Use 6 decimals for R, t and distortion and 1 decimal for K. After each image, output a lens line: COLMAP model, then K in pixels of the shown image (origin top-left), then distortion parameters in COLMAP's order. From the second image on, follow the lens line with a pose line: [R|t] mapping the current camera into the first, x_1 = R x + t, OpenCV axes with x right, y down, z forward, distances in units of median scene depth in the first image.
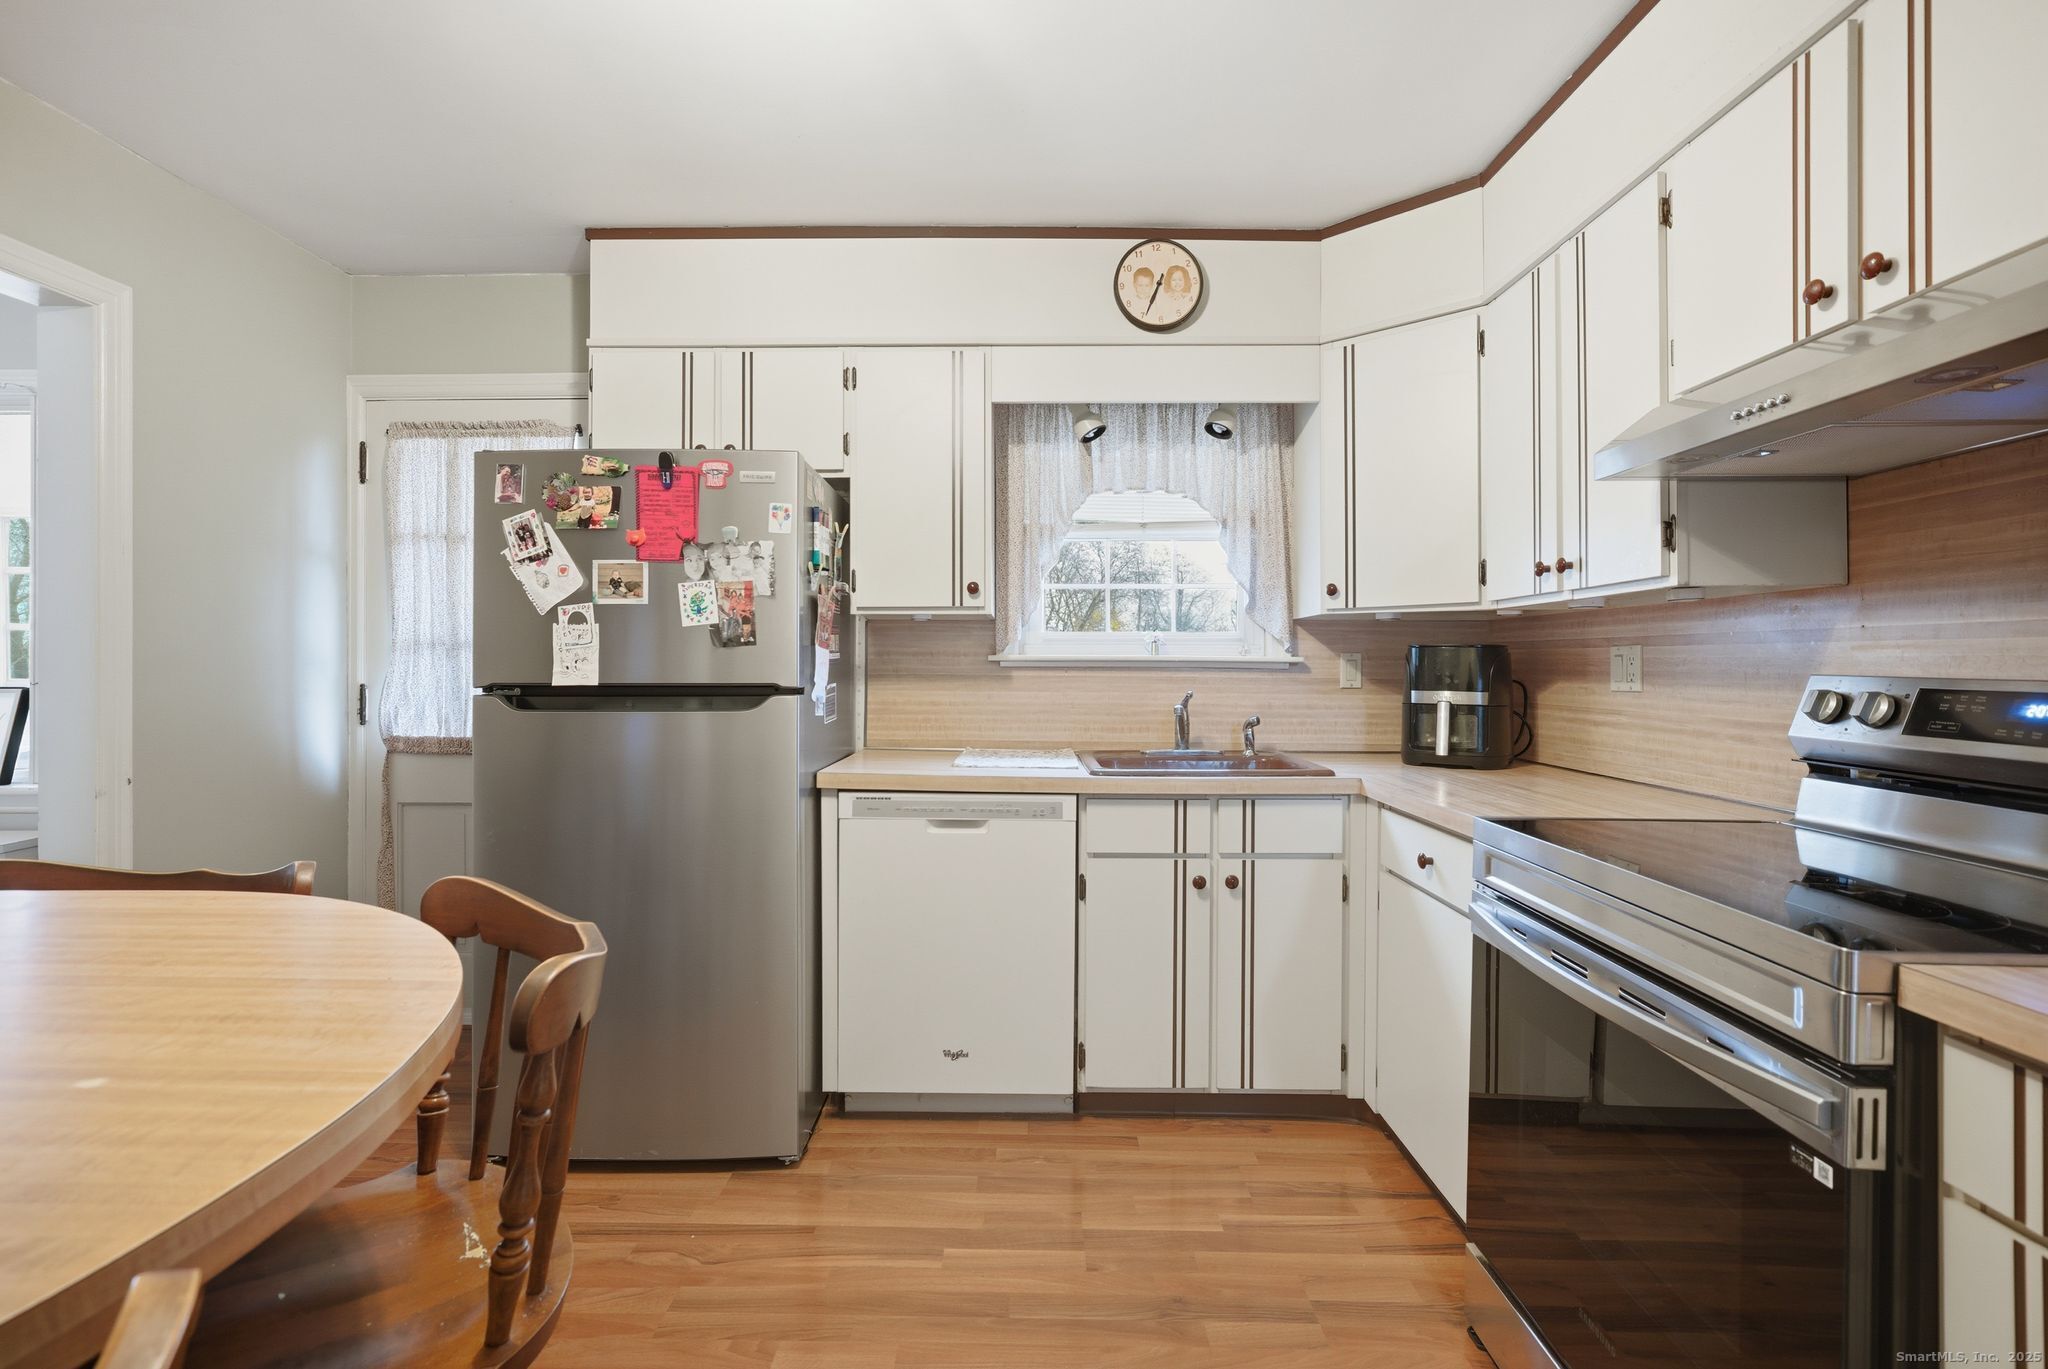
lens RADIAL K [[922.8, 0, 1017.8], [0, 922.8, 674.8], [0, 0, 1]] dist [-0.023503, 0.015898]
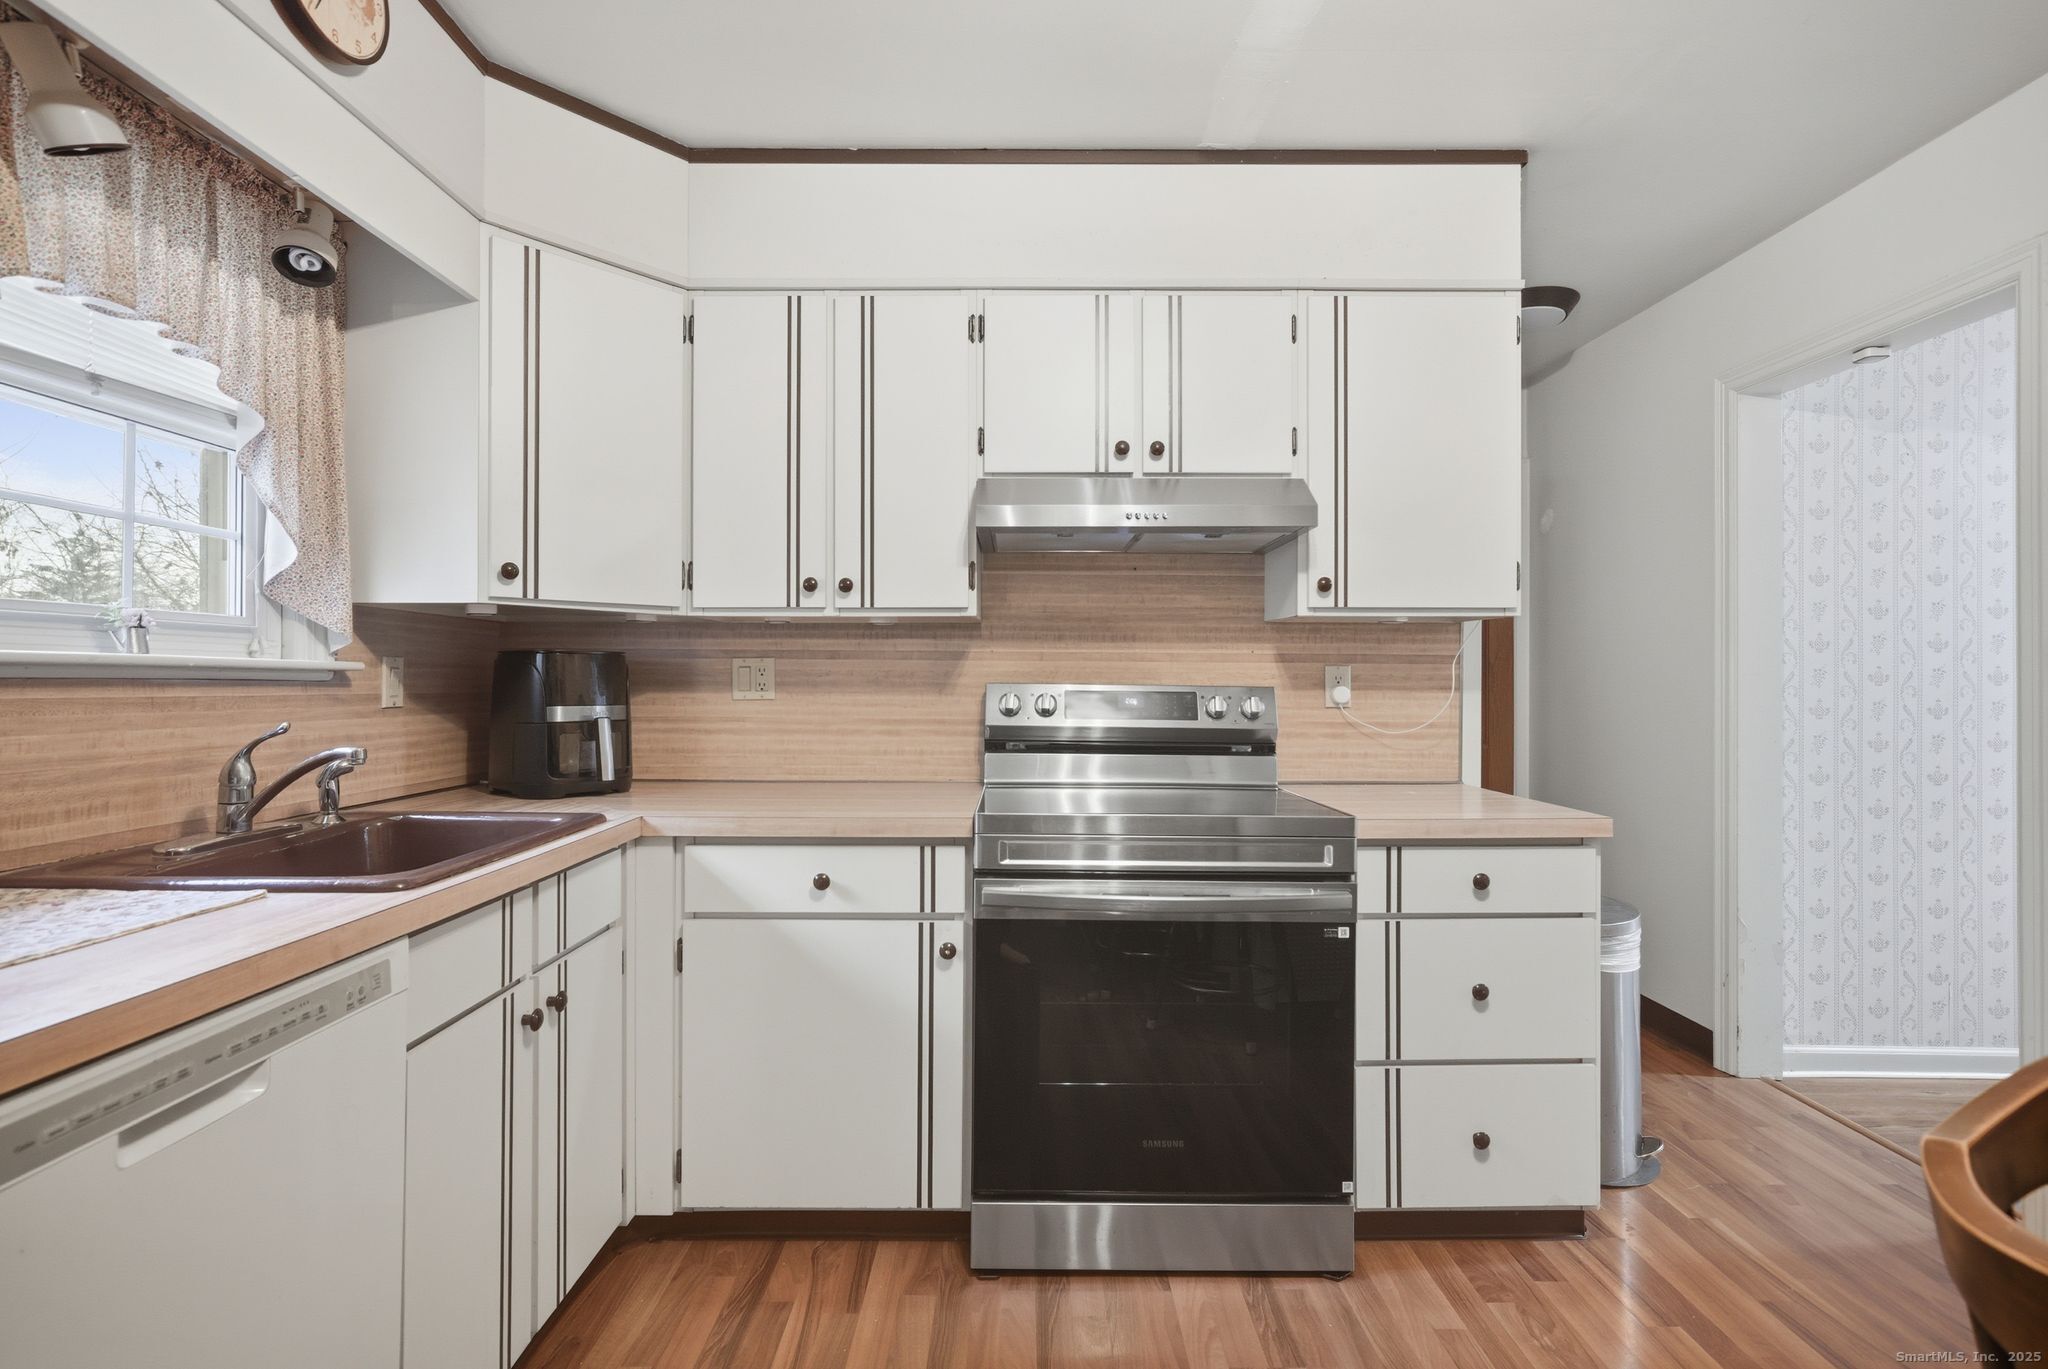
lens RADIAL K [[935.4, 0, 1024.0], [0, 935.4, 684.5], [0, 0, 1]] dist [-0.016235, 0.000088]
pose [[-0.021045, -0.008222, 0.999745, -0.438503], [0.007432, 0.999937, 0.008380, -0.006668], [-0.999751, 0.007606, -0.020982, 0.670967]]
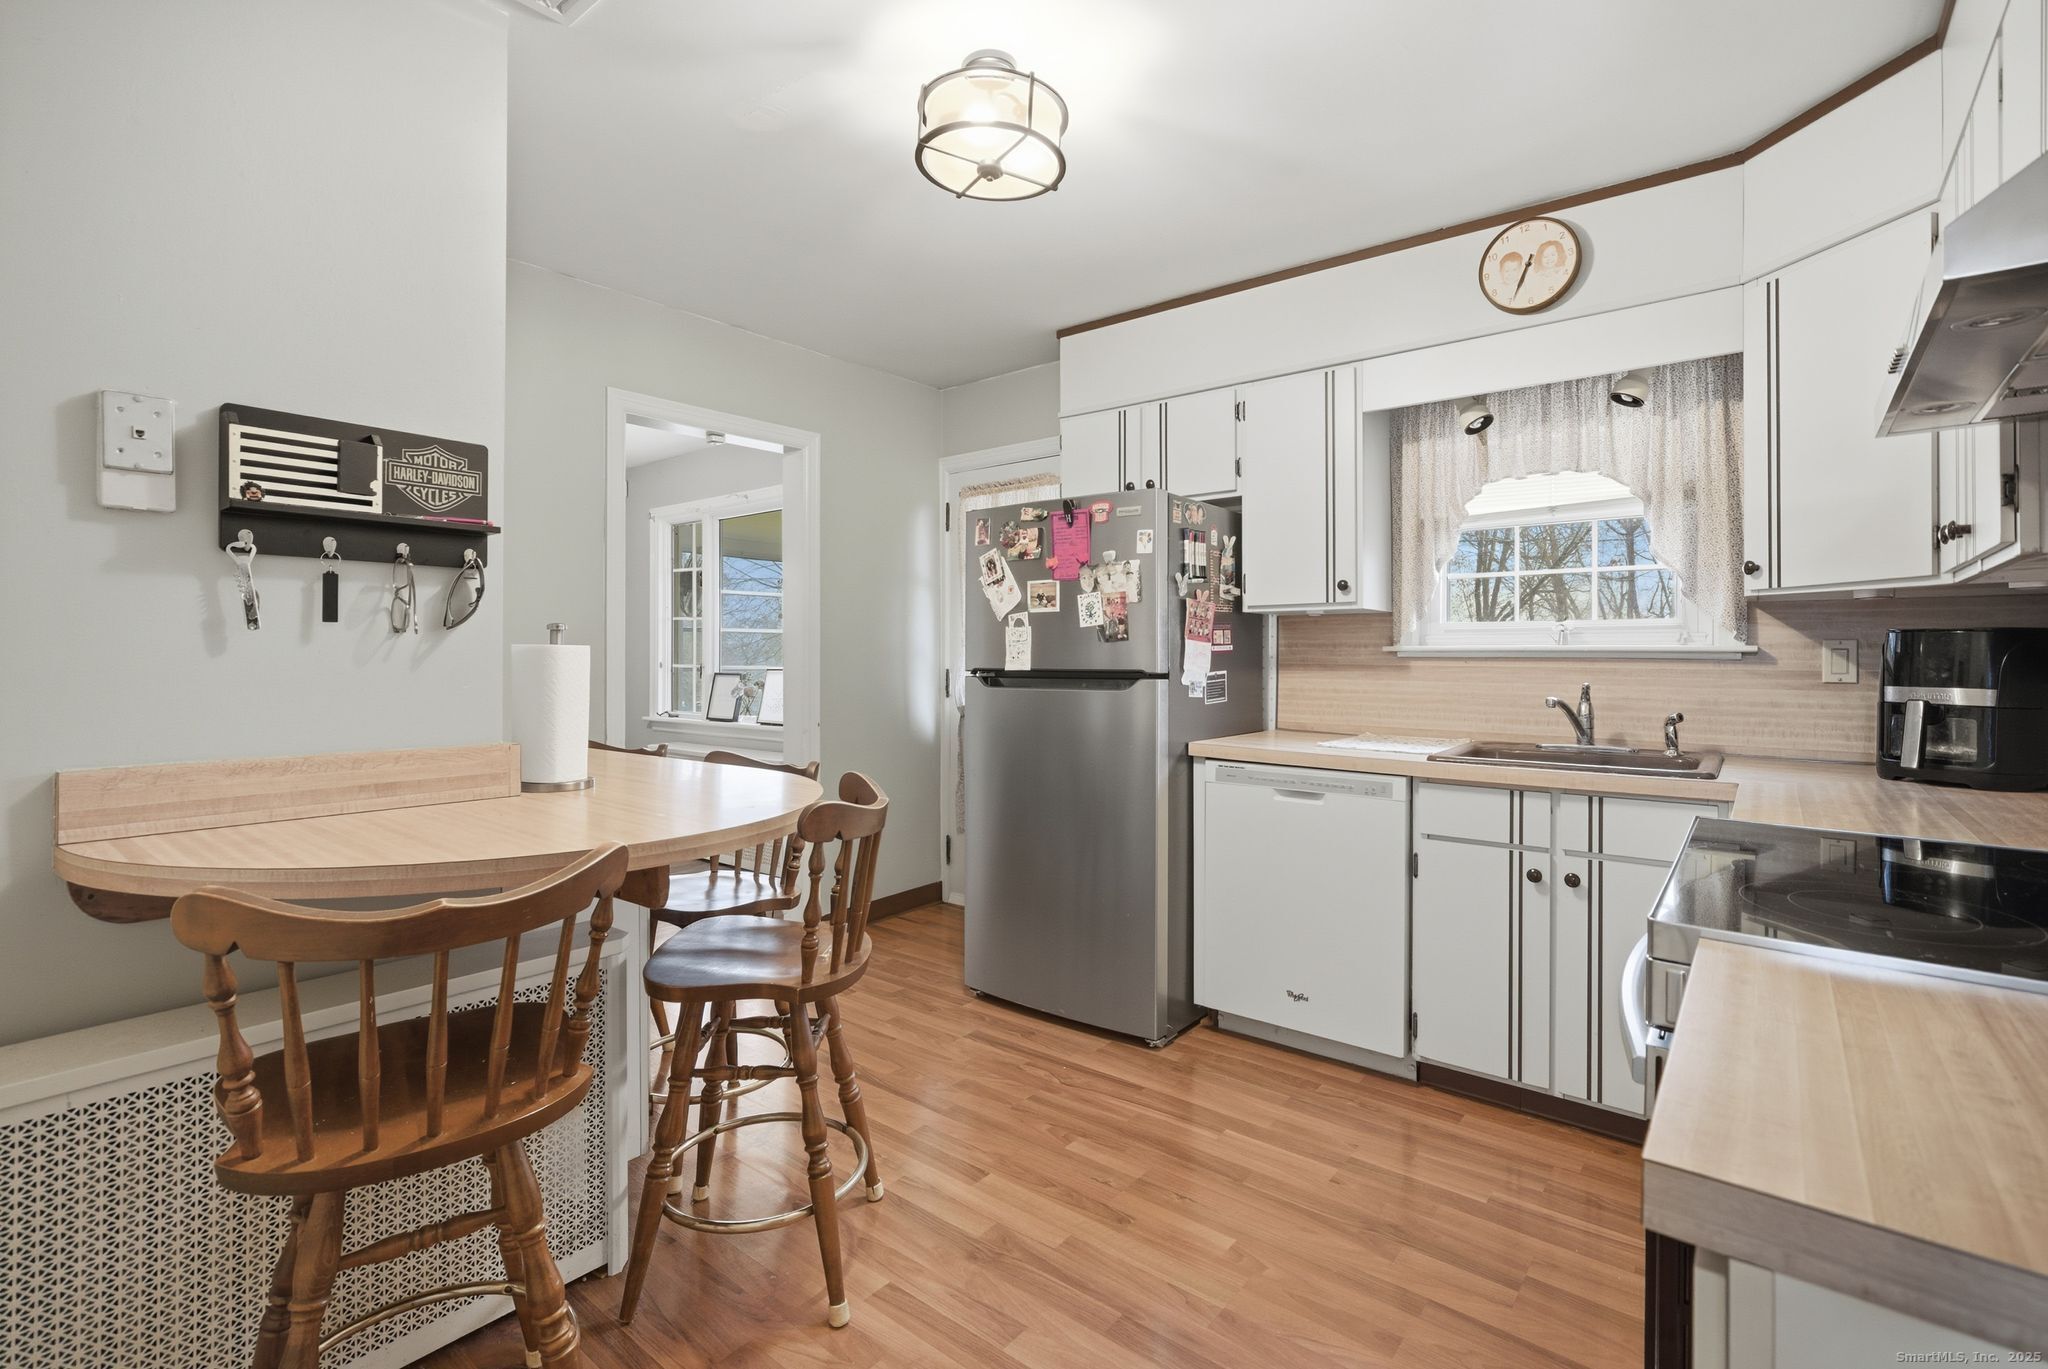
lens RADIAL K [[922.8, 0, 1017.8], [0, 922.8, 674.8], [0, 0, 1]] dist [-0.023503, 0.015898]
pose [[0.786048, 0.011256, -0.618063, 0.363164], [-0.005633, 0.999923, 0.011046, 0.002745], [0.618140, -0.005202, 0.786051, -0.111182]]
